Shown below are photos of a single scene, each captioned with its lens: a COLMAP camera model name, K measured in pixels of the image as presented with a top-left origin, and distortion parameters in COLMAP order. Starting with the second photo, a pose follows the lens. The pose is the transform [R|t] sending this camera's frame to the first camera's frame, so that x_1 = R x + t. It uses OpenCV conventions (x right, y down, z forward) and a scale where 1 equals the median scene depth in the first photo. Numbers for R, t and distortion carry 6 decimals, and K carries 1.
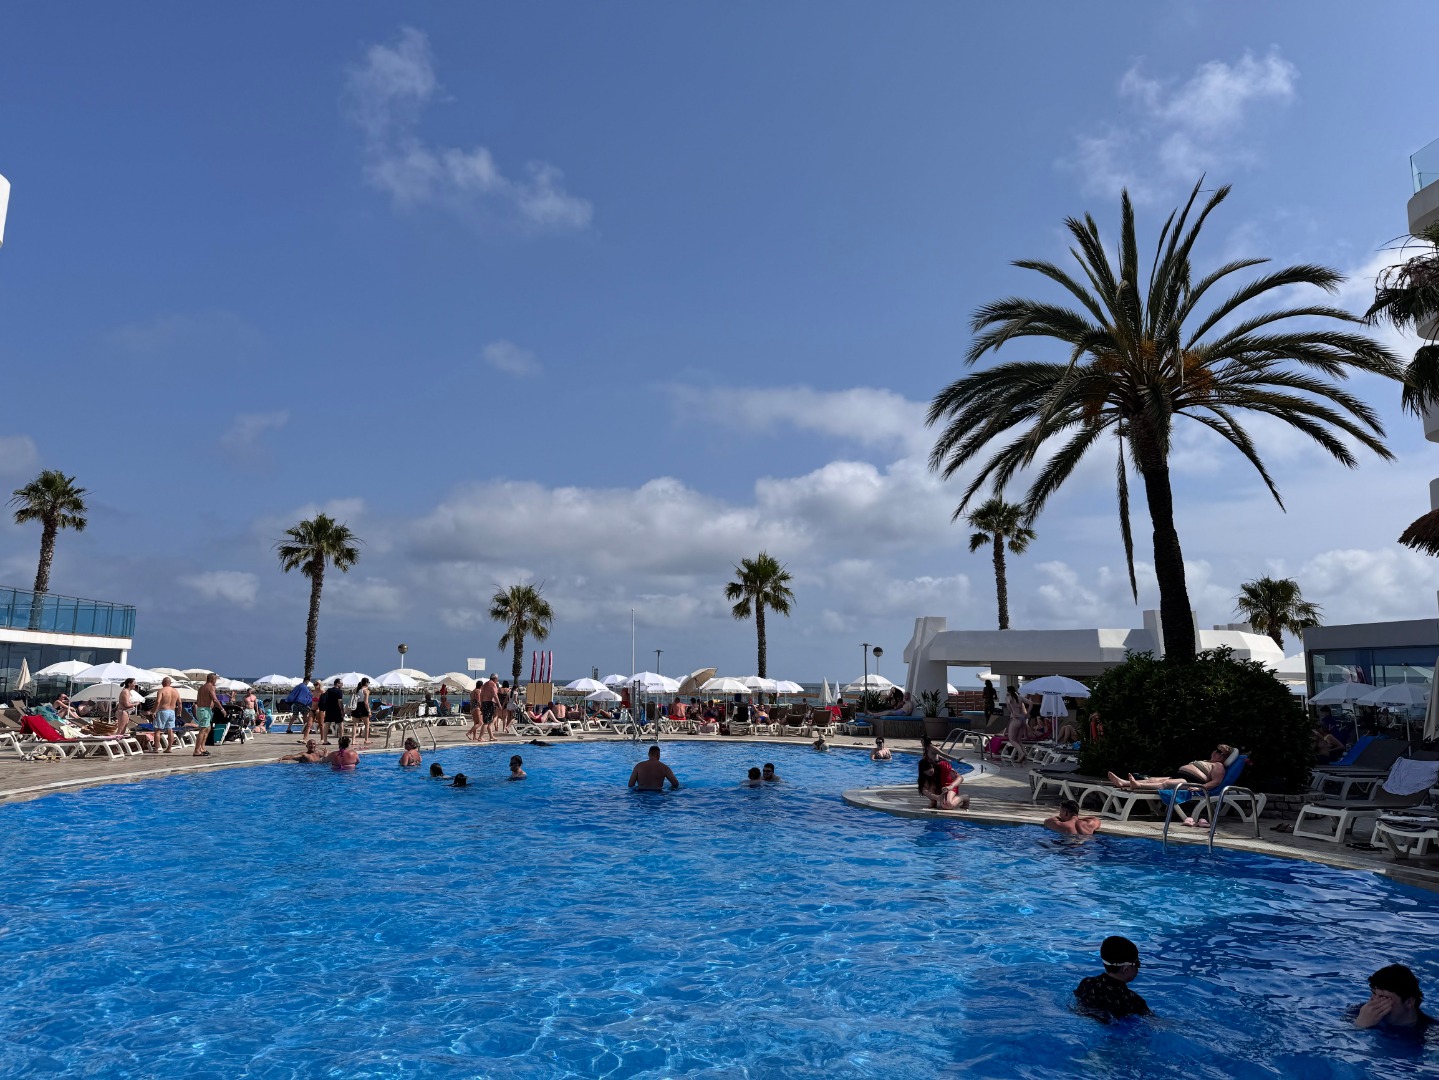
lens RADIAL K [[995.7, 0, 711.7], [0, 995.7, 537.6], [0, 0, 1]] dist [0.106446, -0.169567]
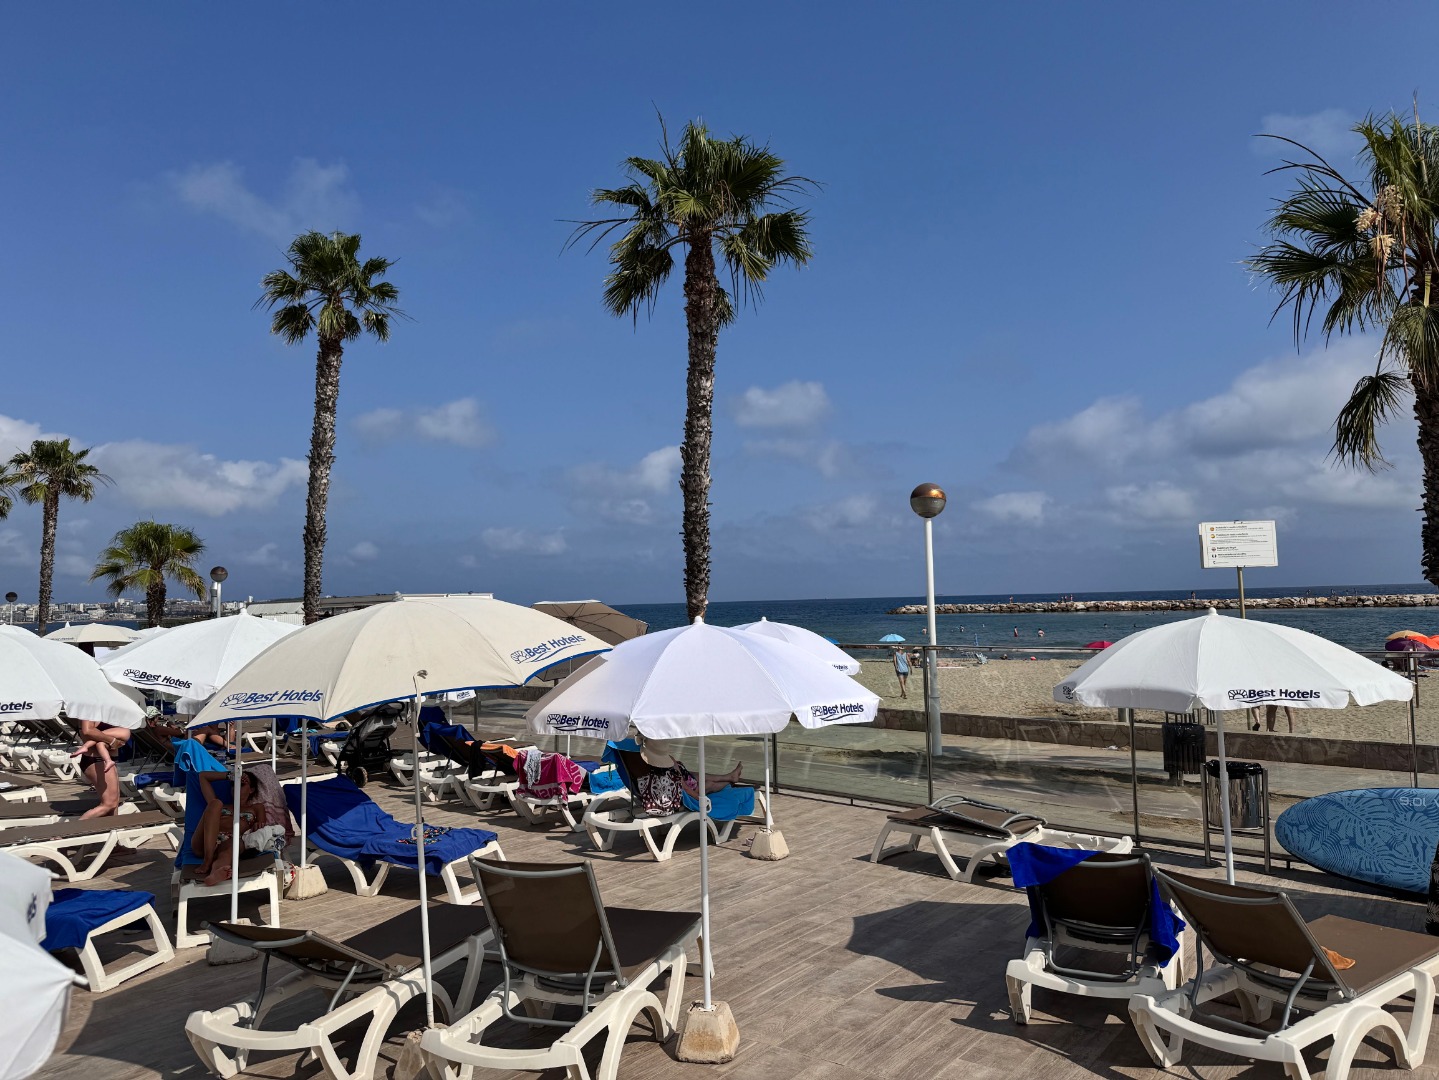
lens RADIAL K [[989.6, 0, 719.4], [0, 989.6, 588.6], [0, 0, 1]] dist [0.053662, -0.066856]
pose [[0.729292, -0.038591, -0.683113, -0.199034], [0.129826, 0.988075, 0.082783, 0.126021], [0.671773, -0.149059, 0.725605, 0.916886]]
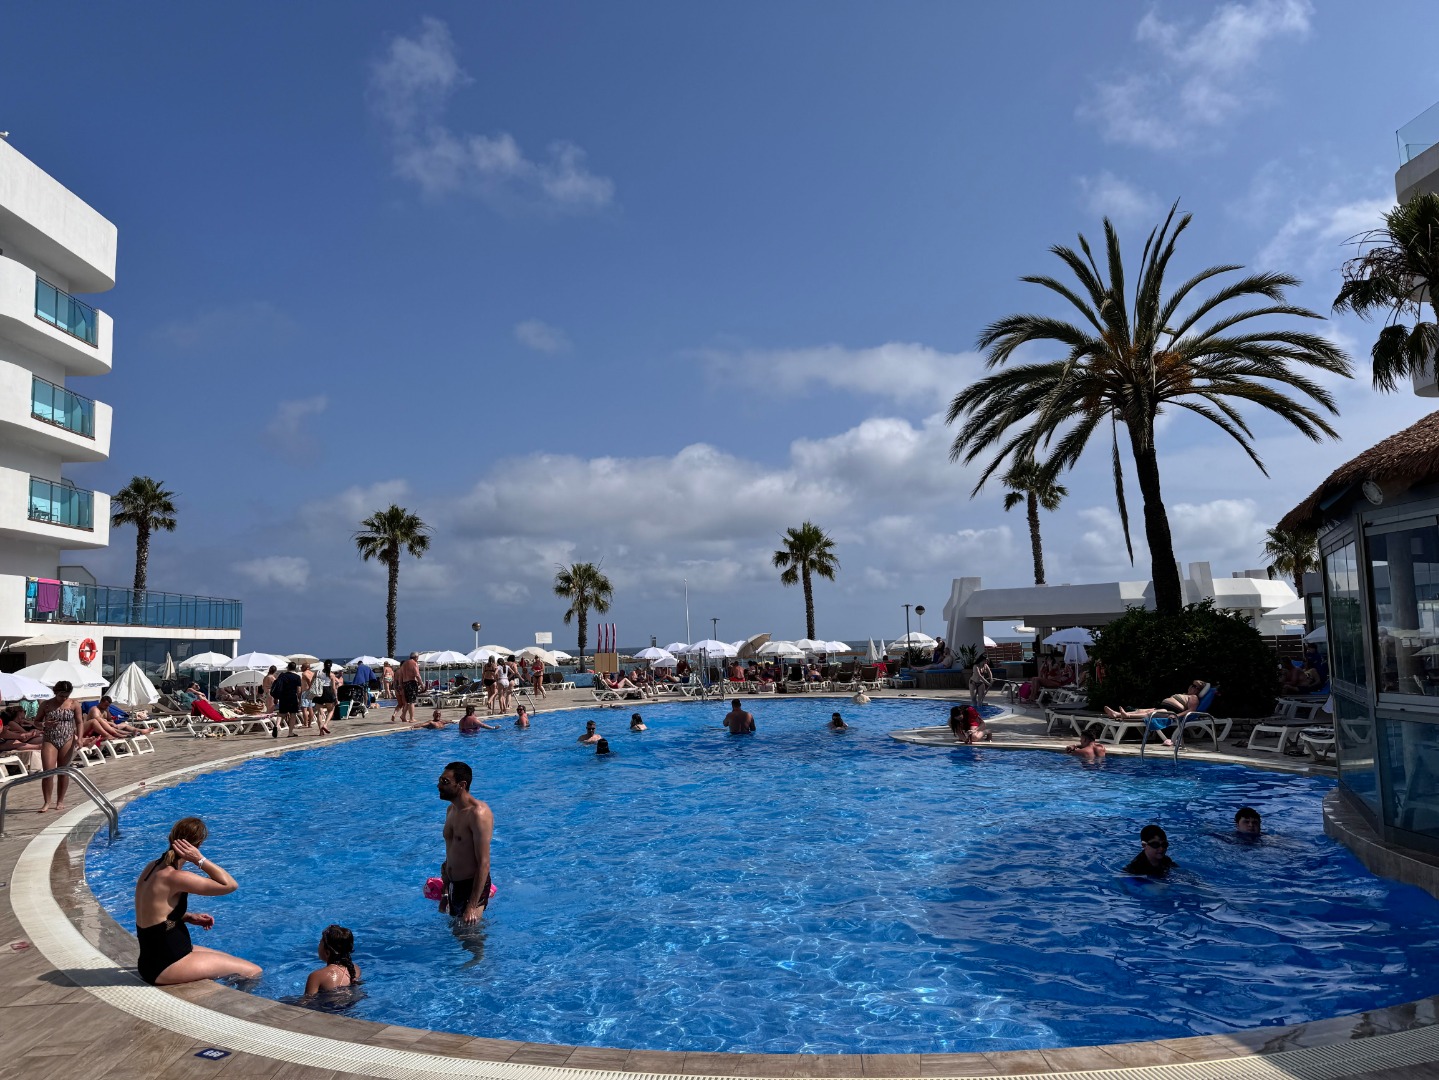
lens RADIAL K [[998.1, 0, 719.5], [0, 998.1, 540.0], [0, 0, 1]] dist [0.107129, -0.186982]
pose [[0.998358, -0.047402, -0.032164, -0.009312], [0.048631, 0.998071, 0.038588, -0.013342], [0.030273, -0.040089, 0.998737, -0.077169]]
